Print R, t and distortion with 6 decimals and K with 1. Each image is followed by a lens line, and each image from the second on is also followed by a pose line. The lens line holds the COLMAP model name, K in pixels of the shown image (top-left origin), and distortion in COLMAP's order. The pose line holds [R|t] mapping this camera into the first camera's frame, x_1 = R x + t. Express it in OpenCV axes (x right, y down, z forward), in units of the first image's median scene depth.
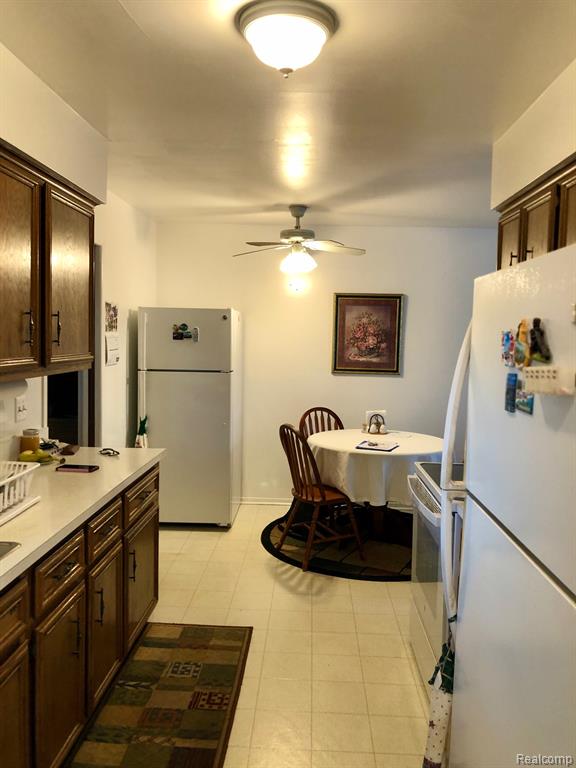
lens RADIAL K [[634.4, 0, 286.6], [0, 634.4, 384.1], [0, 0, 1]] dist [0.018263, 0.008244]
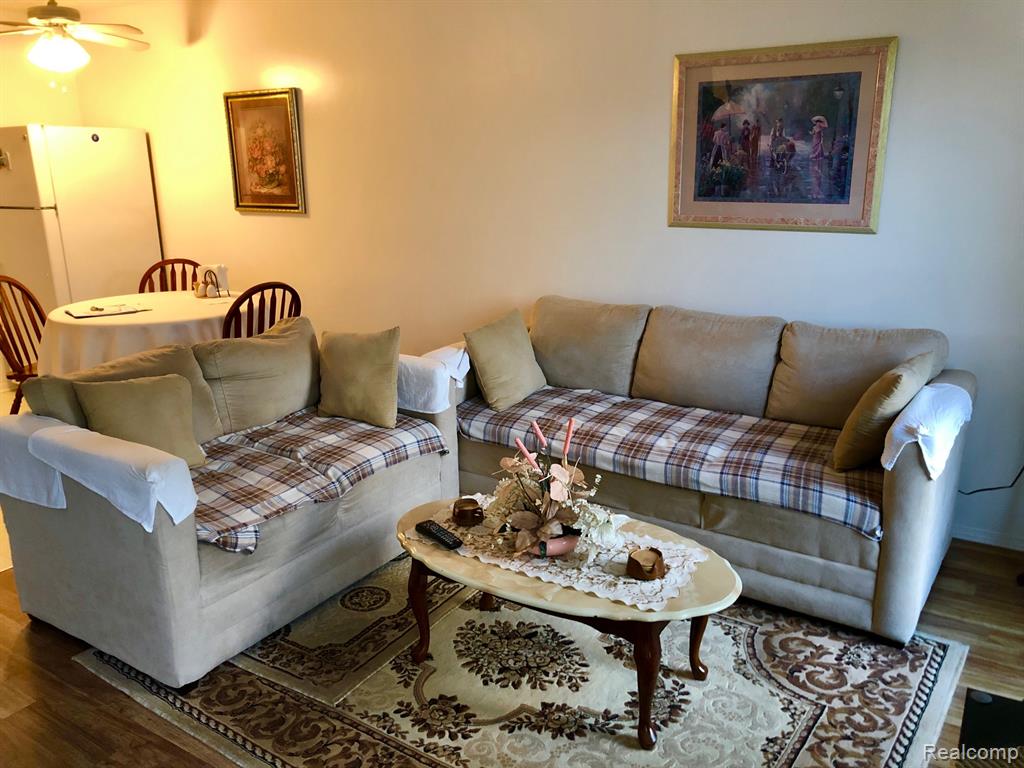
lens RADIAL K [[845.8, 0, 511.2], [0, 845.8, 382.1], [0, 0, 1]] dist [0.018263, 0.008244]
pose [[0.866291, 0.102261, -0.488961, 0.840057], [-0.002480, 0.979691, 0.200498, -0.019721], [0.499534, -0.172477, 0.848951, 0.306615]]
